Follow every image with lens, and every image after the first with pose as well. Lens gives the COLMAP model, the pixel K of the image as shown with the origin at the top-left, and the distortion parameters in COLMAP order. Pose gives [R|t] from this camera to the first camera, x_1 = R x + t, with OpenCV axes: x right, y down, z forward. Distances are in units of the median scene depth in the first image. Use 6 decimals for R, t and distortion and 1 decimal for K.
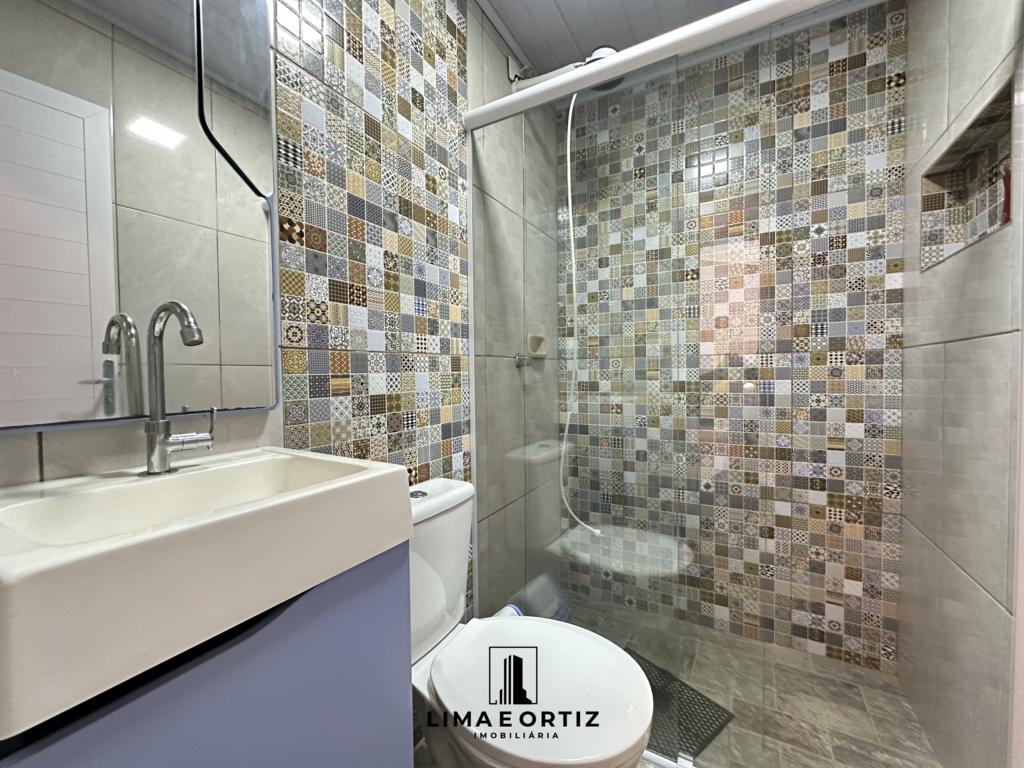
lens RADIAL K [[408.5, 0, 512.6], [0, 408.5, 383.4], [0, 0, 1]] dist [-0.004091, 0.000646]
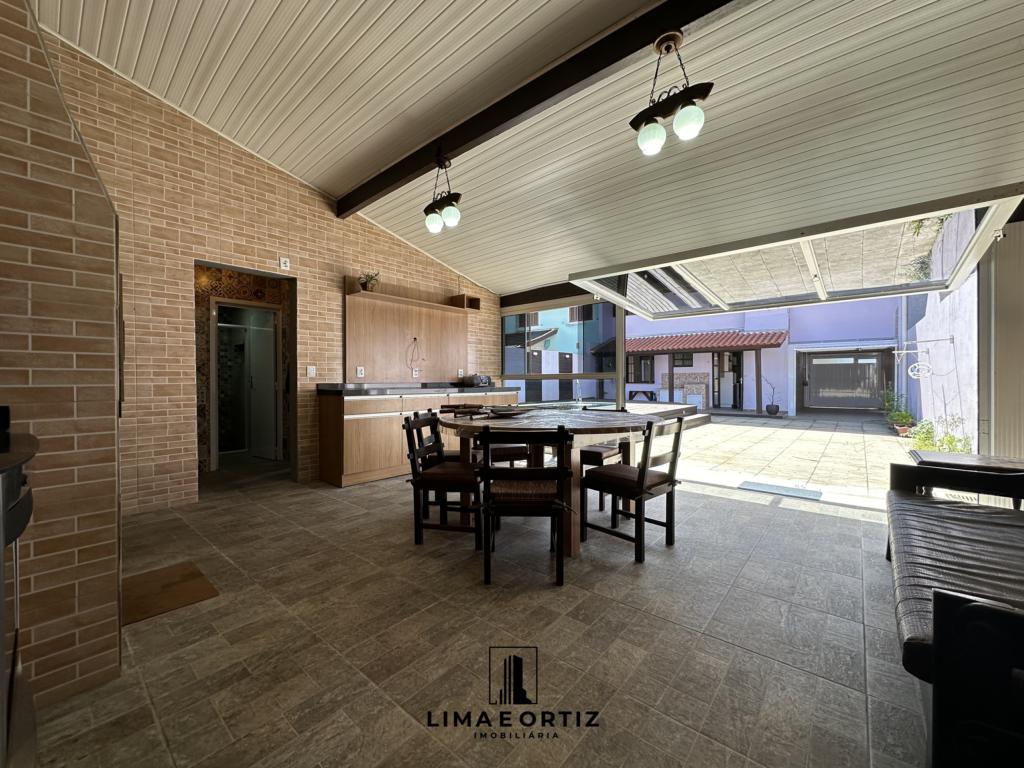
lens RADIAL K [[408.5, 0, 514.5], [0, 408.5, 379.4], [0, 0, 1]] dist [-0.004091, 0.000646]
pose [[0.192513, 0.003460, 0.981288, -3.070917], [0.028725, 0.999545, -0.009159, 0.073138], [-0.980874, 0.029951, 0.192327, -3.151067]]
